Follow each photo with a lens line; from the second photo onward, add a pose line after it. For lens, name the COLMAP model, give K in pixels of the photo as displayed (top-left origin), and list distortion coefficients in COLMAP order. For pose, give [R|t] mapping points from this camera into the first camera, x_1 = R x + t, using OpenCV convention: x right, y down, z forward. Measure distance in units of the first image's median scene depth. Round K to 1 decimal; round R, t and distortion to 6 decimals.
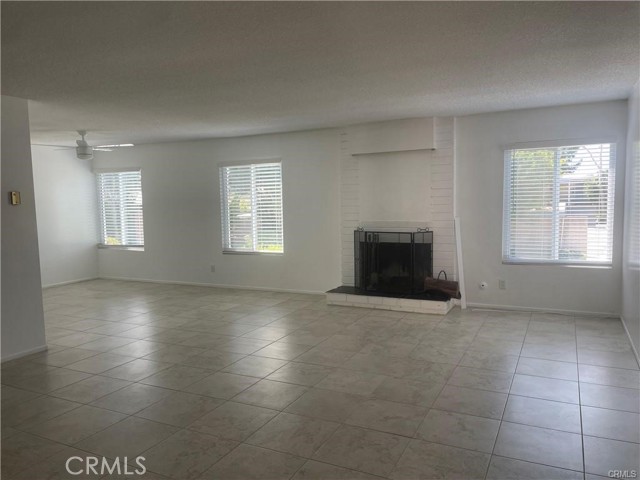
lens RADIAL K [[483.0, 0, 322.4], [0, 483.0, 235.5], [0, 0, 1]] dist [0.089569, -0.111964]
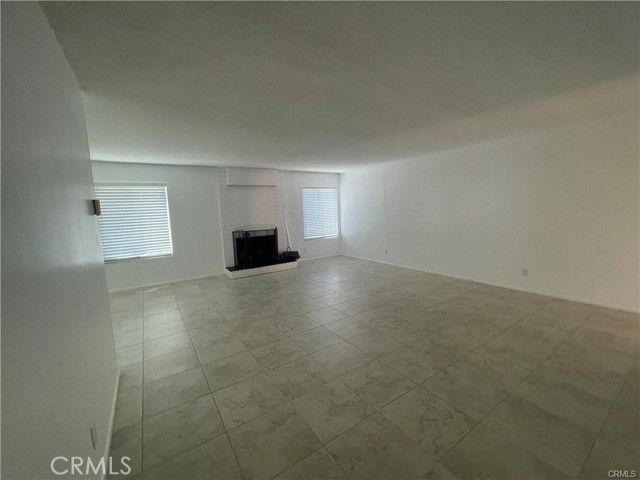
lens RADIAL K [[261.8, 0, 320.0], [0, 261.8, 240.0], [0, 0, 1]] dist [-0.001424, -0.000092]
pose [[0.502301, -0.102416, 0.858607, -0.591401], [0.094501, 0.993515, 0.063223, -0.011567], [-0.859514, 0.049382, 0.508722, 0.322843]]
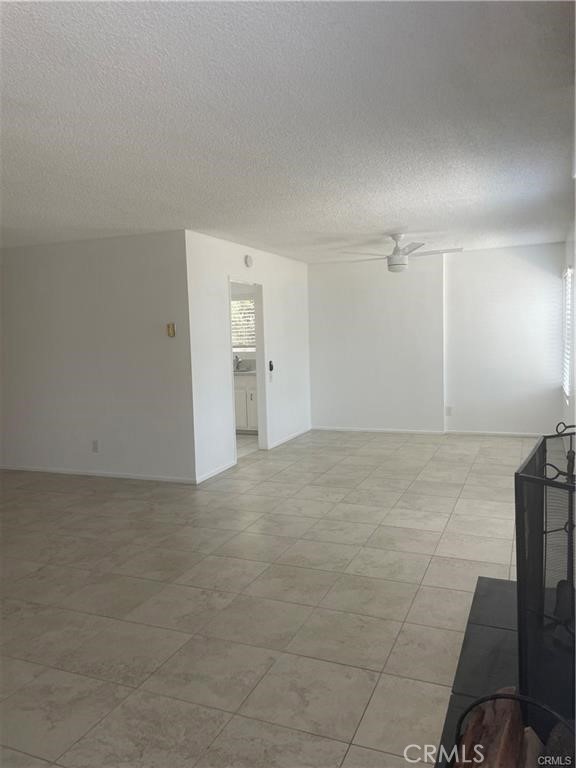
lens RADIAL K [[579.7, 0, 288.0], [0, 579.7, 384.0], [0, 0, 1]] dist [0.089569, -0.111964]
pose [[0.056302, 0.102837, -0.993104, 0.445563], [-0.045579, 0.993909, 0.100336, -0.070018], [0.997373, 0.039616, 0.060646, 0.848964]]
